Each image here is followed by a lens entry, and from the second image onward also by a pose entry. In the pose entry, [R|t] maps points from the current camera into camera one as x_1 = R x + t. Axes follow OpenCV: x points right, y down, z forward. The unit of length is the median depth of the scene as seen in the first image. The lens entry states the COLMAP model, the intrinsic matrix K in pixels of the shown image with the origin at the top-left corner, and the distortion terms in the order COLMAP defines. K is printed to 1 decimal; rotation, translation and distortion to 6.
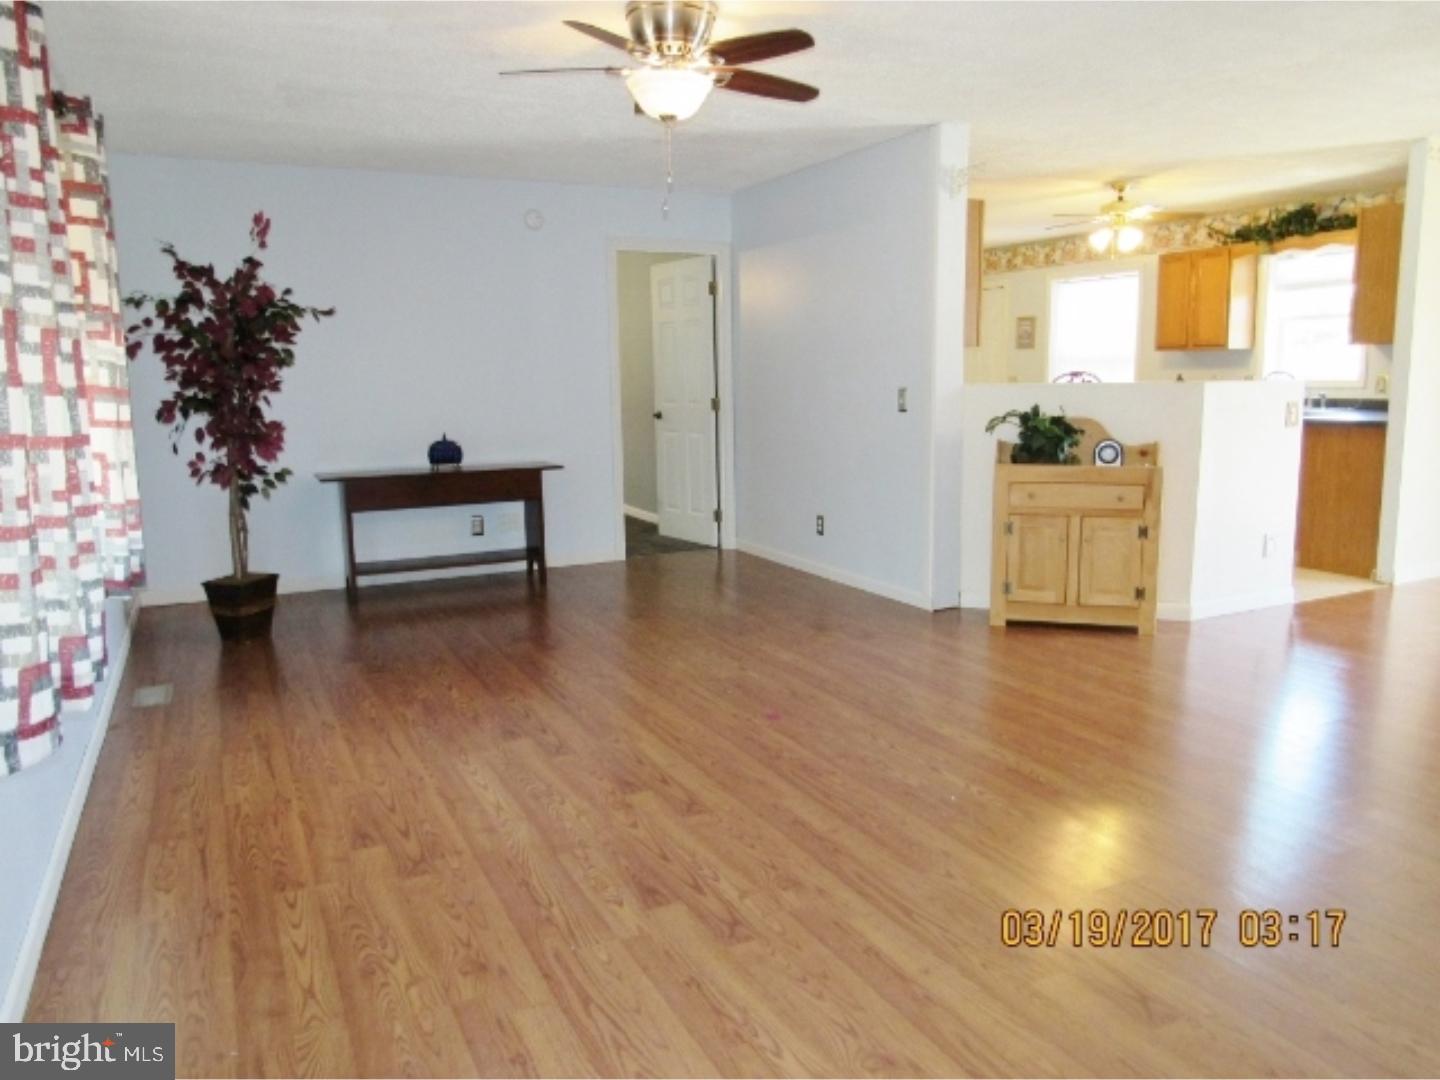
lens RADIAL K [[1050.8, 0, 720.0], [0, 1050.8, 540.0], [0, 0, 1]] dist [-0.021936, 0.005816]
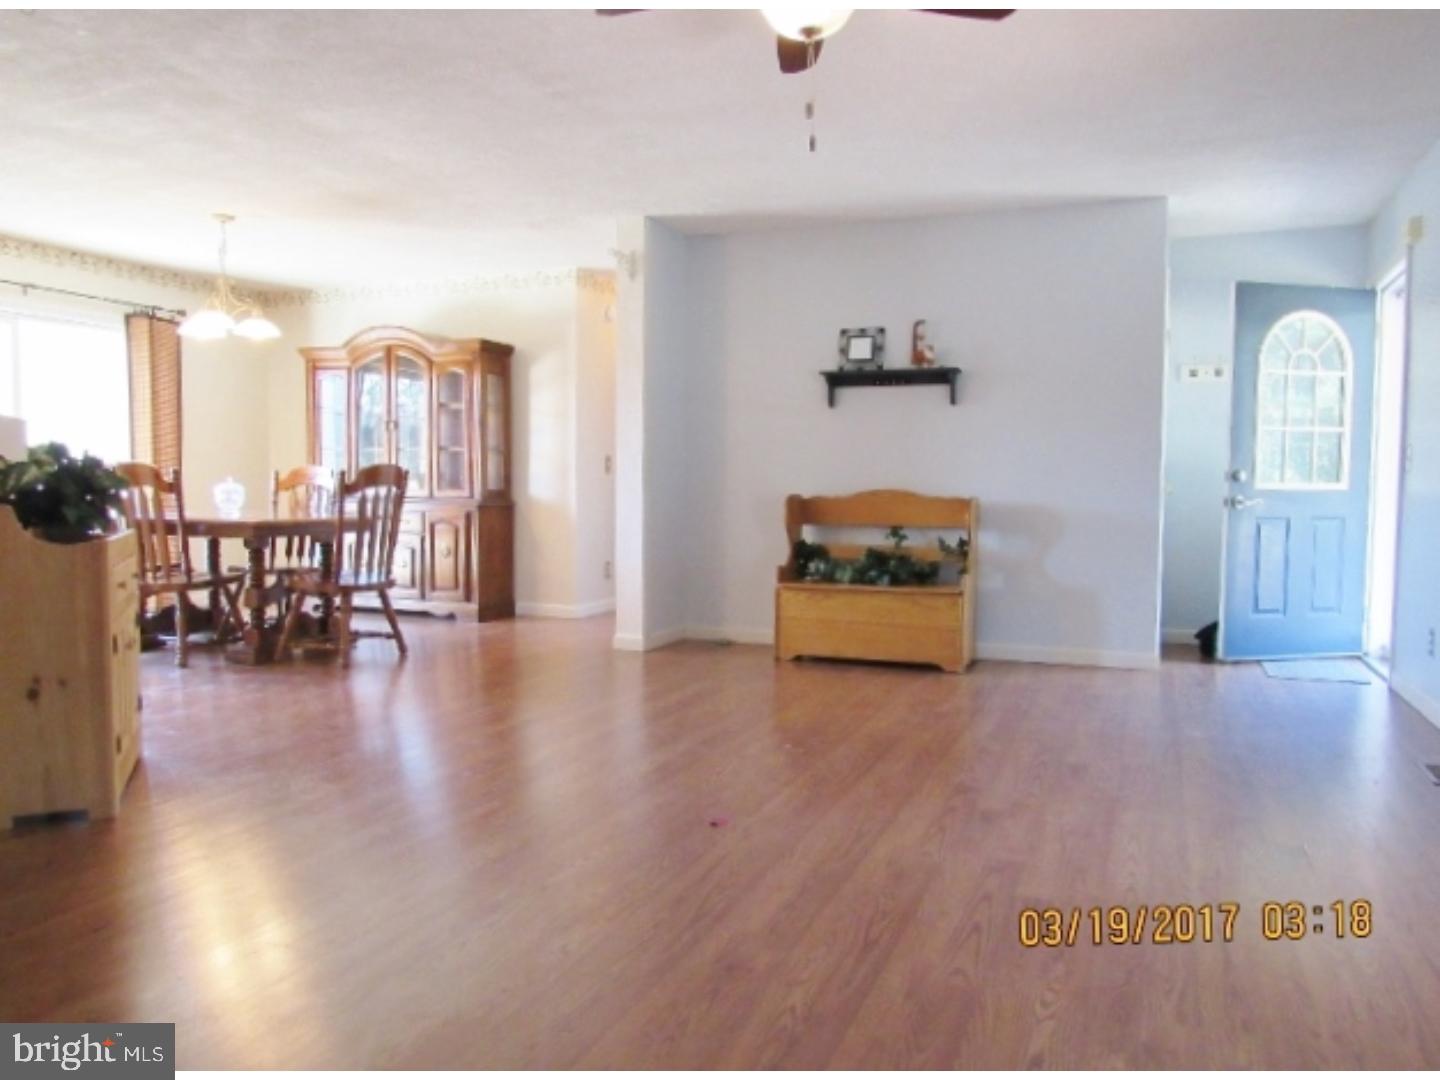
lens RADIAL K [[1049.6, 0, 720.0], [0, 1049.6, 540.0], [0, 0, 1]] dist [-0.006398, 0.003361]
pose [[-0.653515, -0.036228, 0.756046, -0.409847], [0.122874, 0.980527, 0.153196, -0.123034], [-0.746874, 0.193015, -0.636337, 1.109049]]
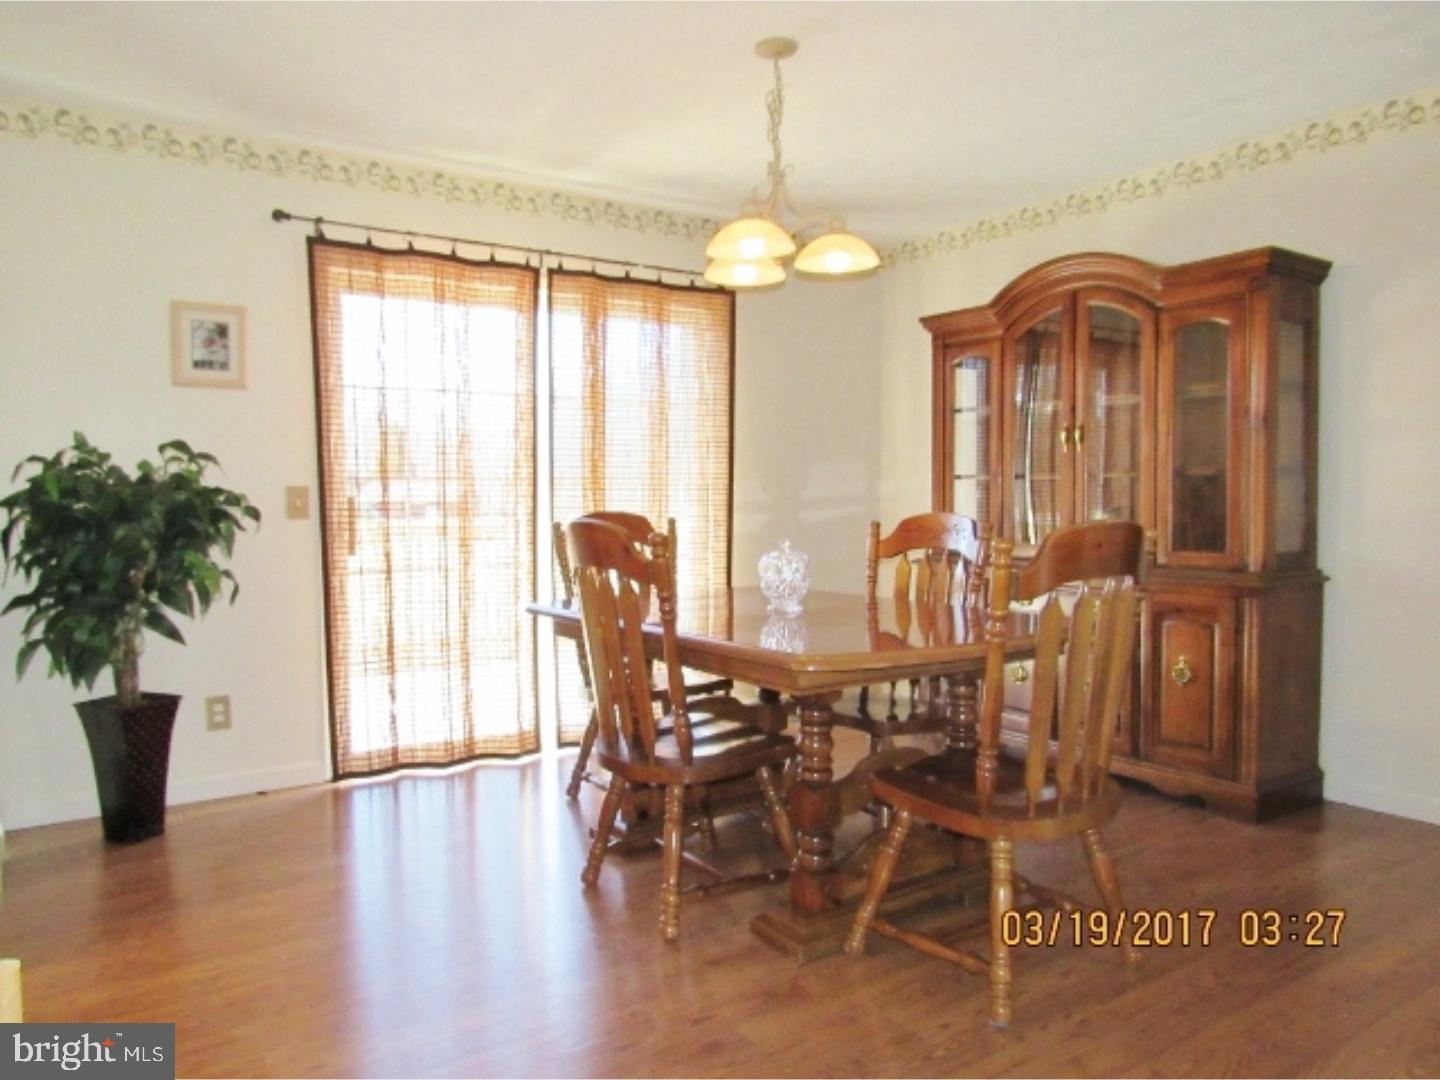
lens RADIAL K [[1032.3, 0, 716.9], [0, 1032.3, 542.2], [0, 0, 1]] dist [-0.025381, 0.003669]
pose [[-0.126298, -0.003823, 0.991985, 0.259547], [0.168191, 0.985432, 0.025211, -0.097046], [-0.977630, 0.170027, -0.123815, 0.869701]]
